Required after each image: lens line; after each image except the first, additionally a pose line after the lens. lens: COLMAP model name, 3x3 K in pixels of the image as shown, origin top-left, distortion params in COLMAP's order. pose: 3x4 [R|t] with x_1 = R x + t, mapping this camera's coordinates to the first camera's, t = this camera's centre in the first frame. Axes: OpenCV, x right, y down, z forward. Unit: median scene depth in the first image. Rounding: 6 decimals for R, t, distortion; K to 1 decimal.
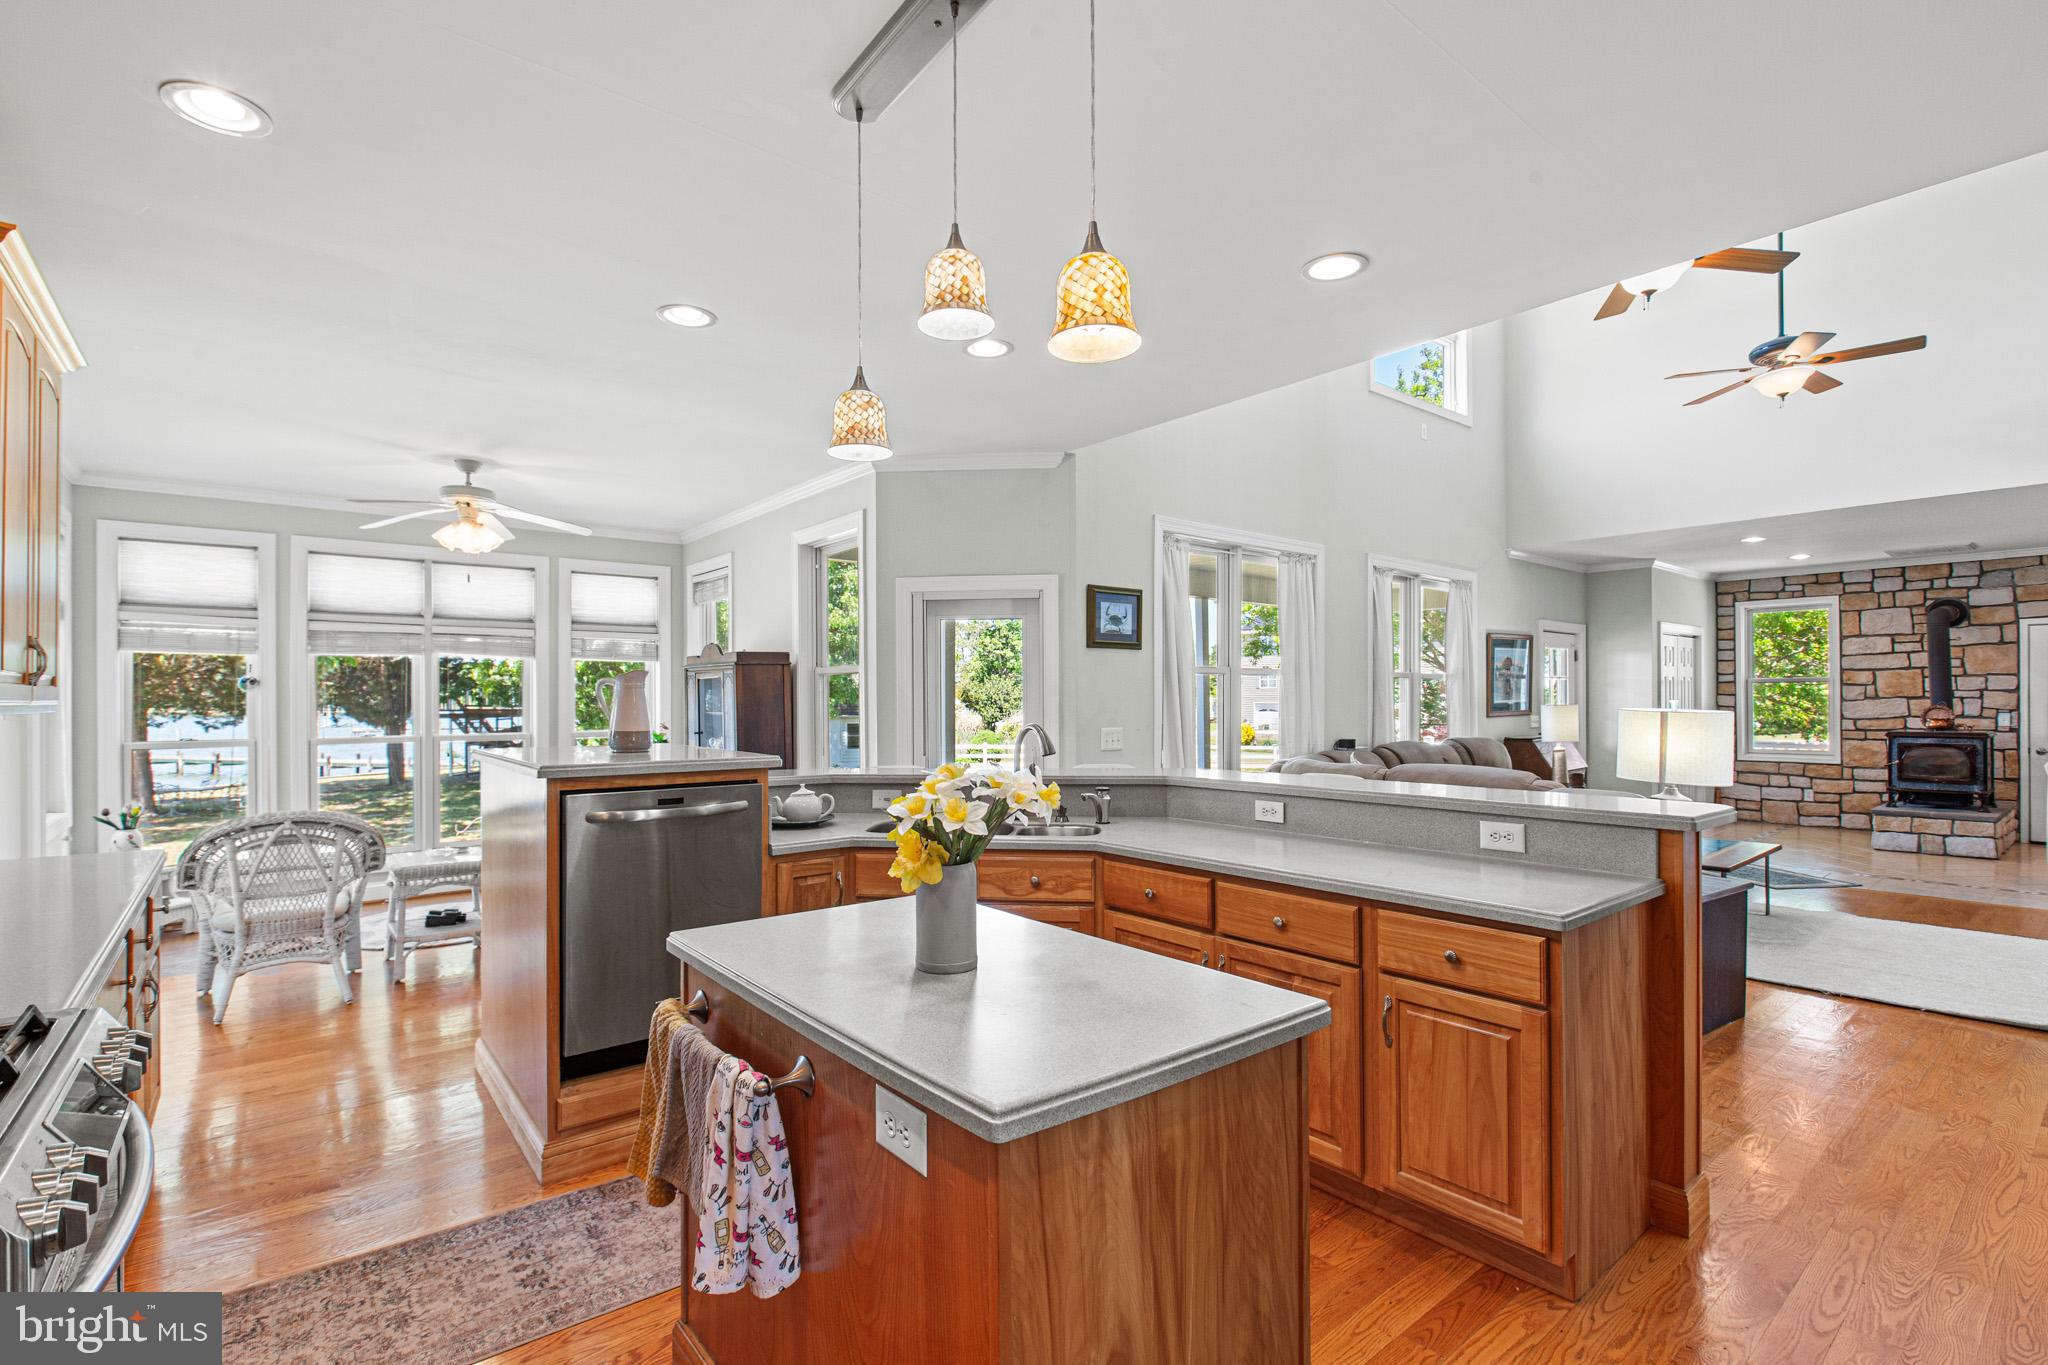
lens RADIAL K [[941.5, 0, 1018.7], [0, 941.5, 690.5], [0, 0, 1]] dist [-0.017167, -0.000188]
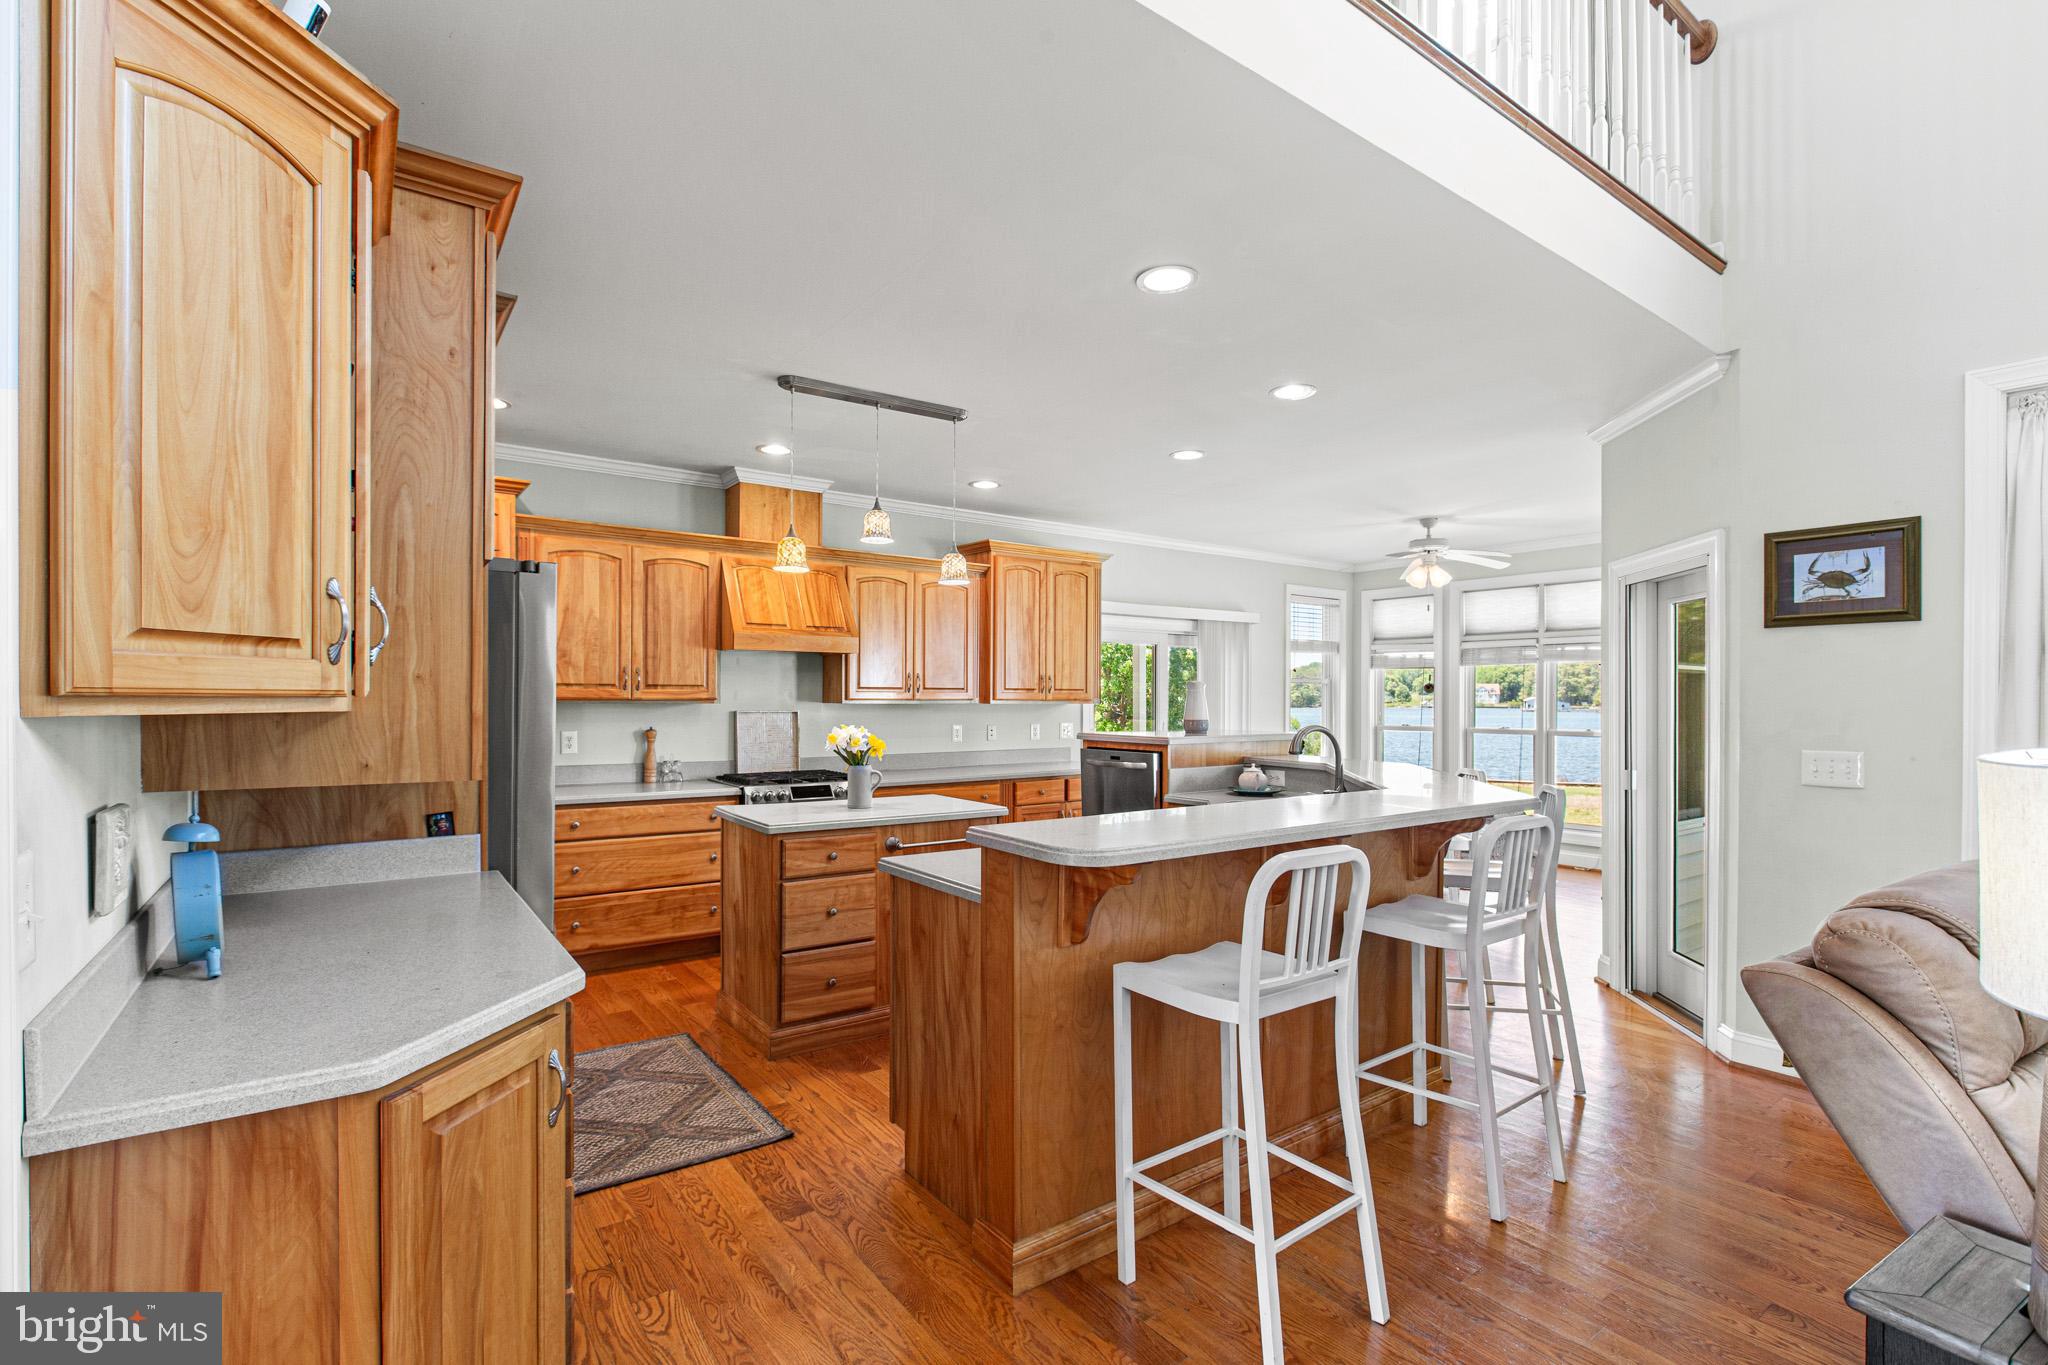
lens RADIAL K [[941.5, 0, 1031.8], [0, 941.5, 698.5], [0, 0, 1]] dist [-0.017167, -0.000188]
pose [[-0.041742, 0.003966, -0.999121, 0.752726], [0.005231, 0.999979, 0.003750, -0.000303], [0.999115, -0.005070, -0.041762, 0.494968]]
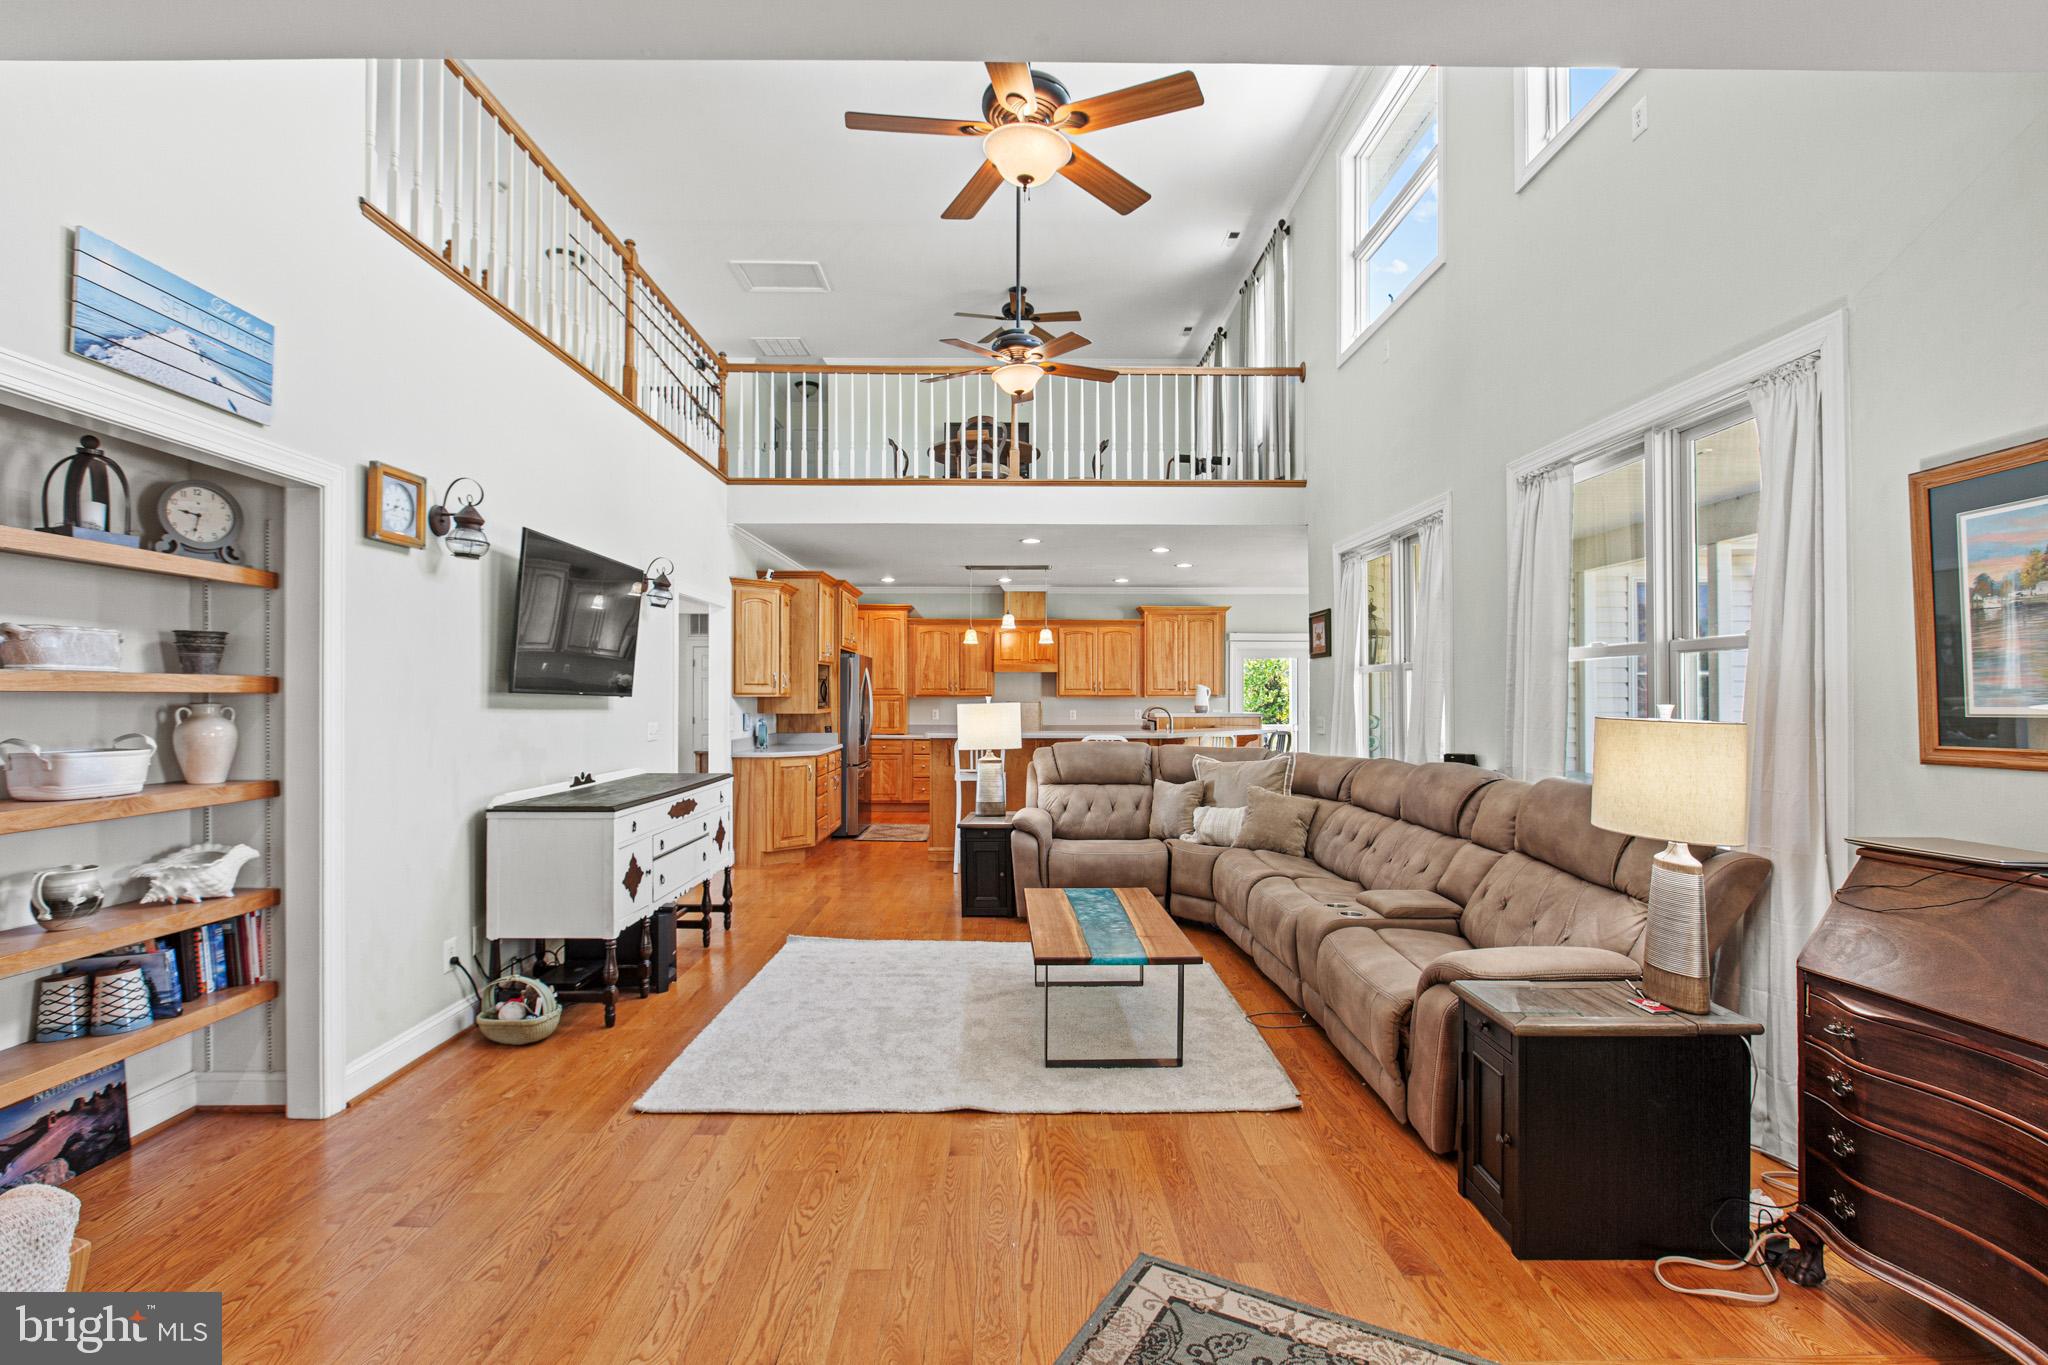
lens RADIAL K [[941.5, 0, 1034.1], [0, 941.5, 685.4], [0, 0, 1]] dist [-0.017167, -0.000188]
pose [[-0.603257, -0.003205, -0.797541, 1.384224], [0.011494, 0.999853, -0.012712, 0.008083], [0.797464, -0.016836, -0.603131, 1.436532]]
